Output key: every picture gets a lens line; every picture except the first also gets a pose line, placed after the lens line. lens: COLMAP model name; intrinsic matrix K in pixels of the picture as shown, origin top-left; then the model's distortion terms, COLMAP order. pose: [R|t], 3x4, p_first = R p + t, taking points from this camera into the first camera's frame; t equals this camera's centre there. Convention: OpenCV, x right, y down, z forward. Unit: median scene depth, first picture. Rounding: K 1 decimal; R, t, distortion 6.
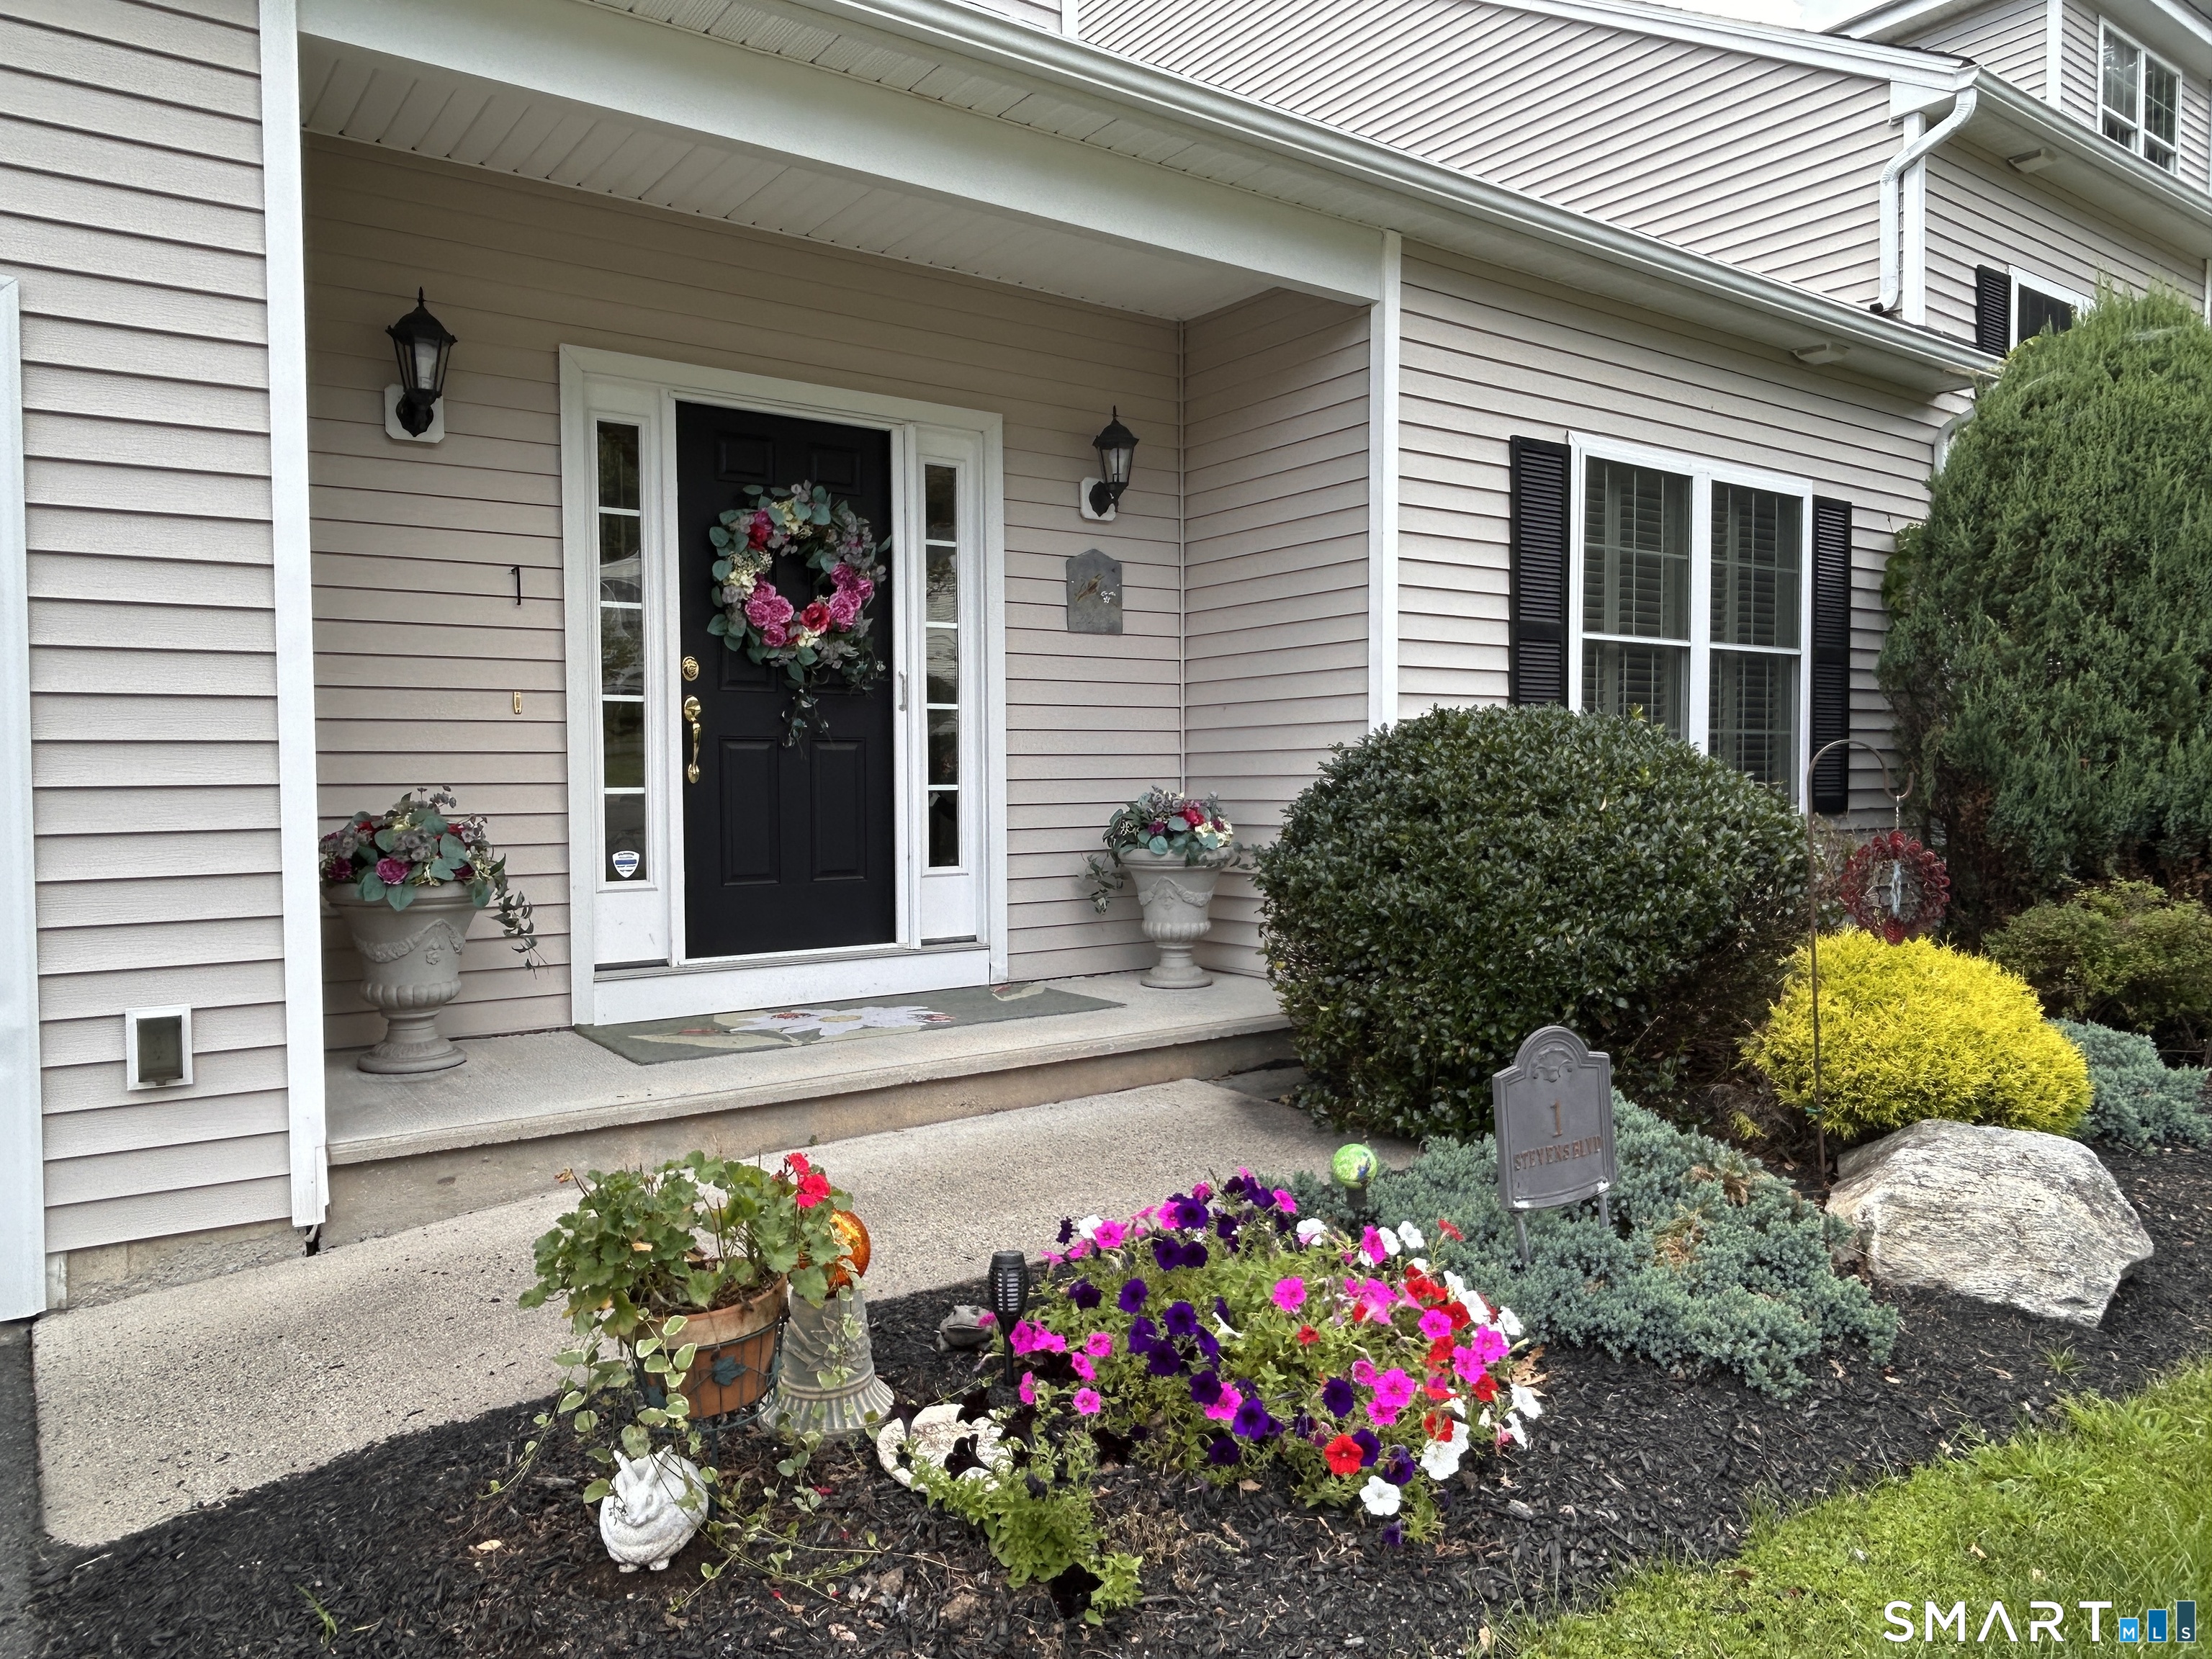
lens RADIAL K [[1487.3, 0, 1103.7], [0, 1487.3, 831.1], [0, 0, 1]] dist [-0.010879, -0.002428]
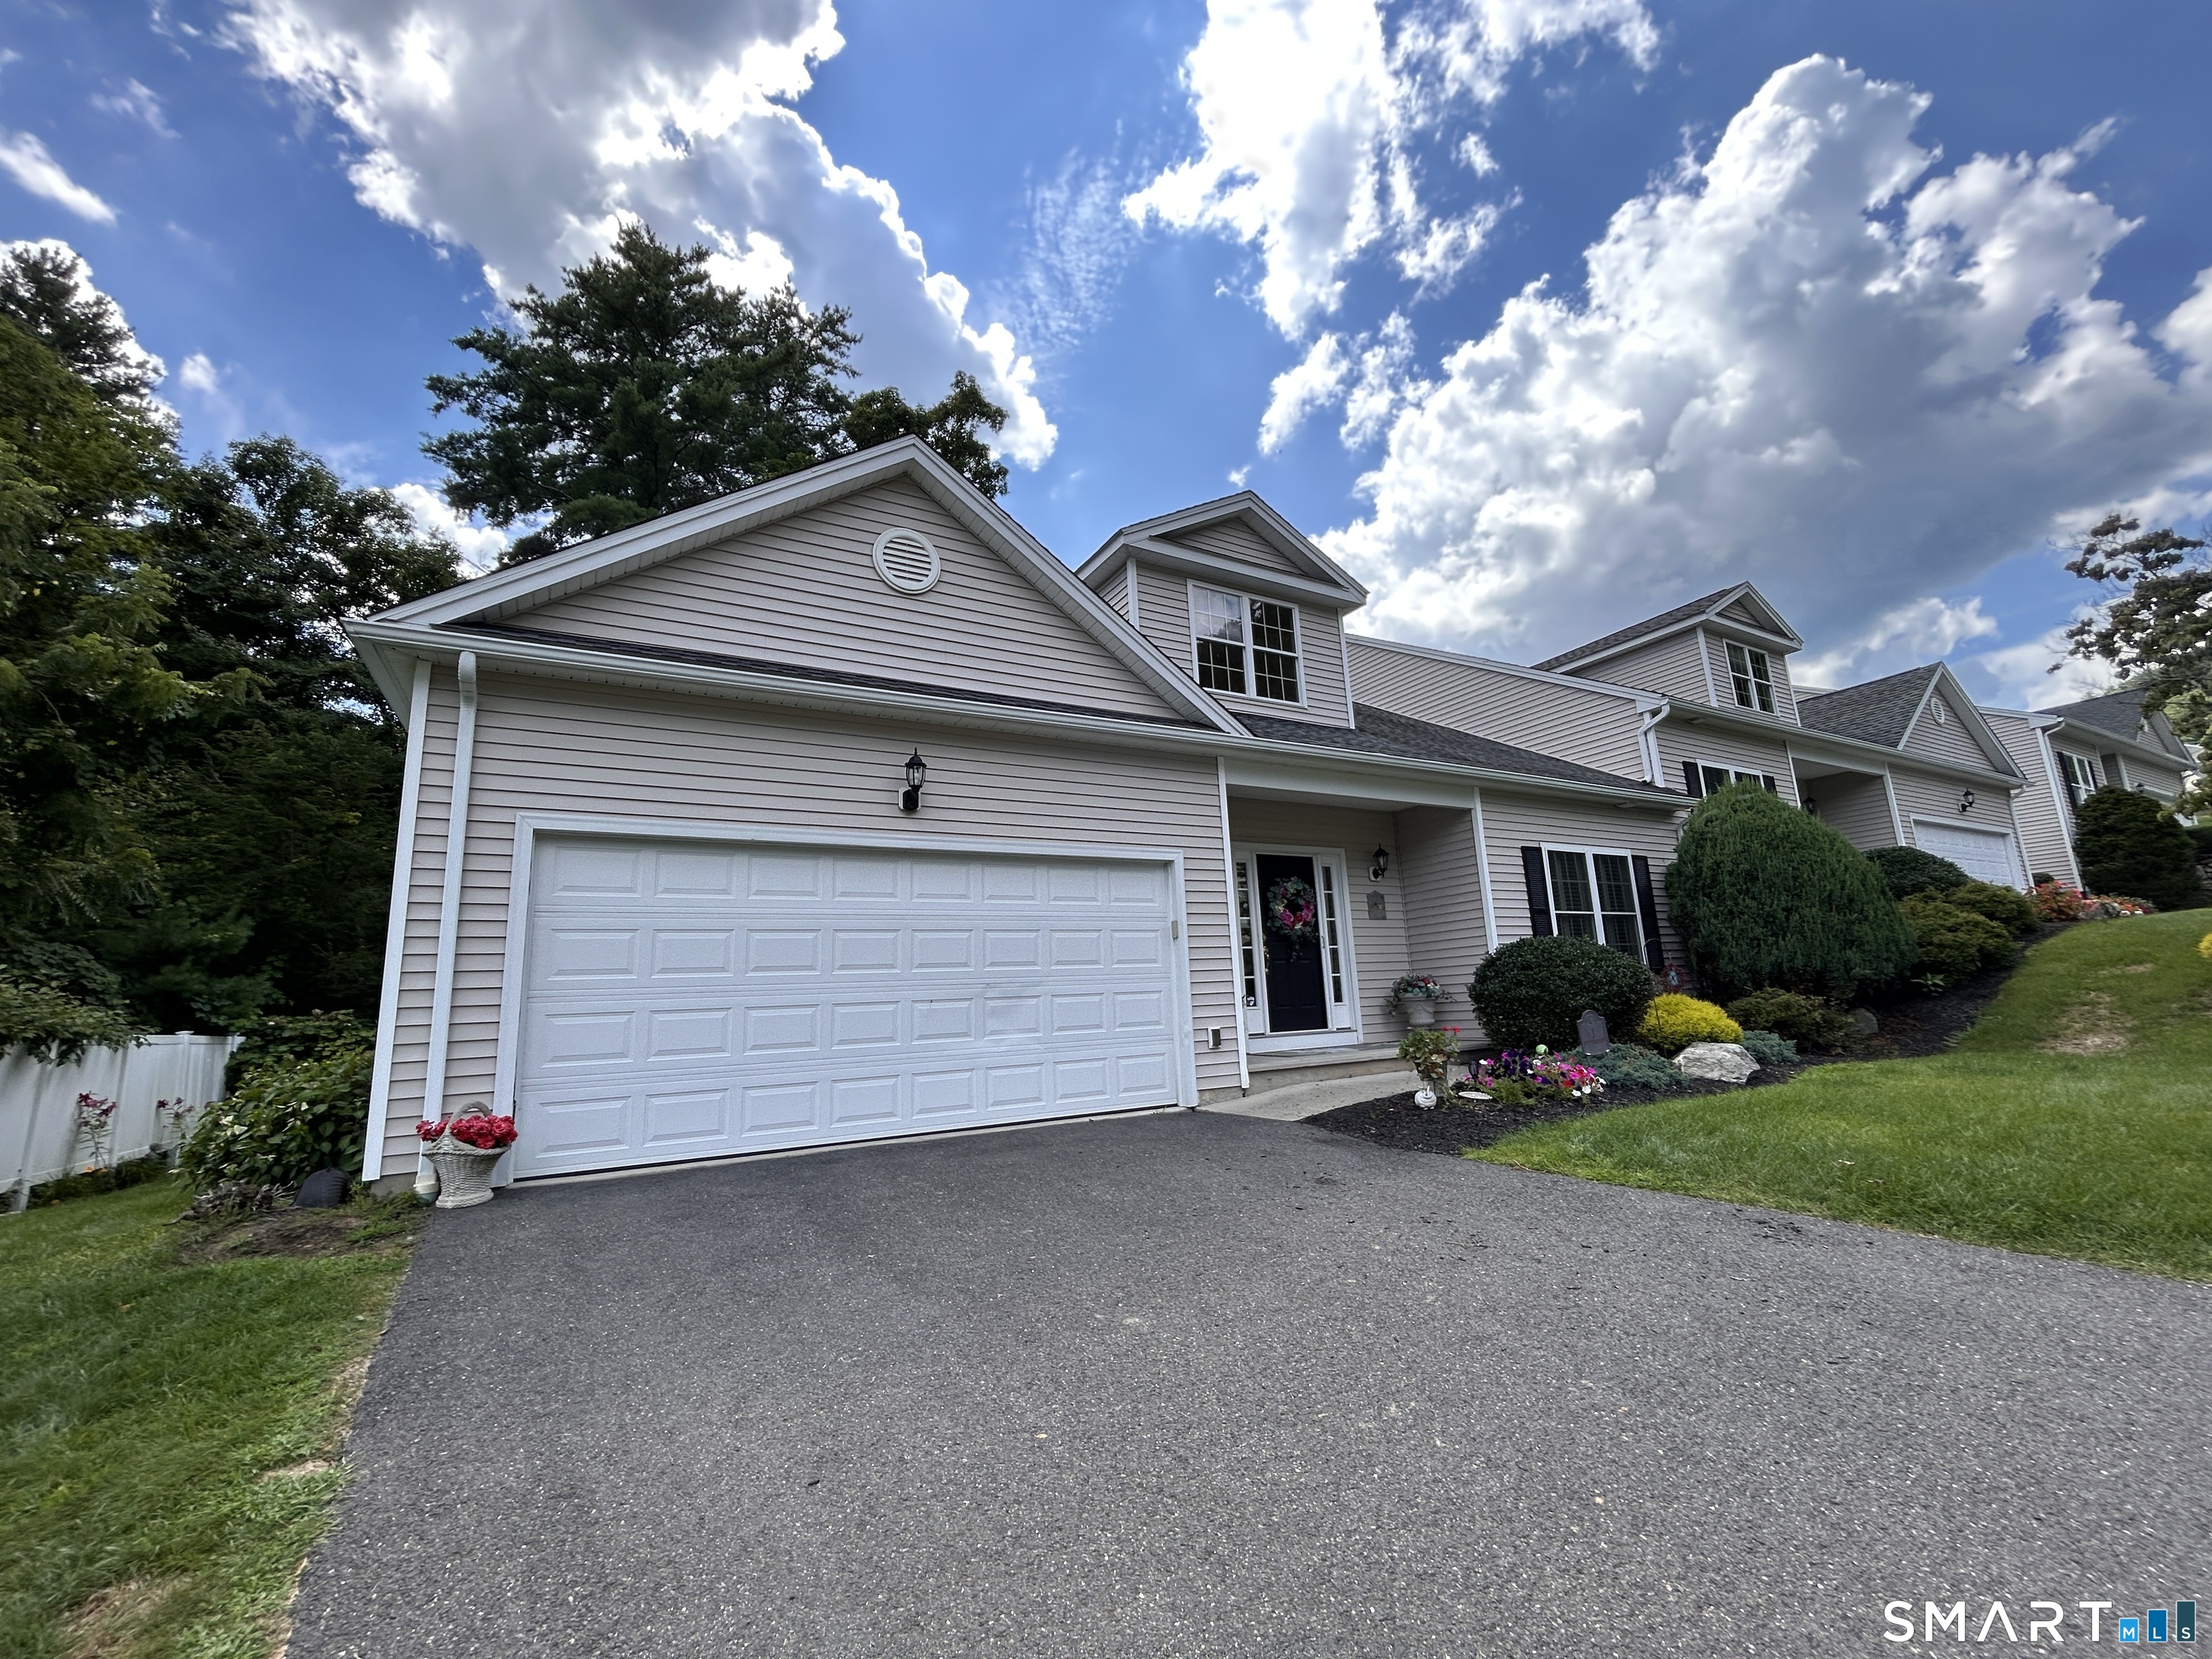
lens RADIAL K [[892.3, 0, 1107.8], [0, 892.3, 829.9], [0, 0, 1]] dist [-0.010633, -0.000077]
pose [[0.994052, -0.057434, -0.092533, -0.374013], [0.034651, 0.972280, -0.231239, 0.082400], [0.103249, 0.226657, 0.968487, -0.799918]]
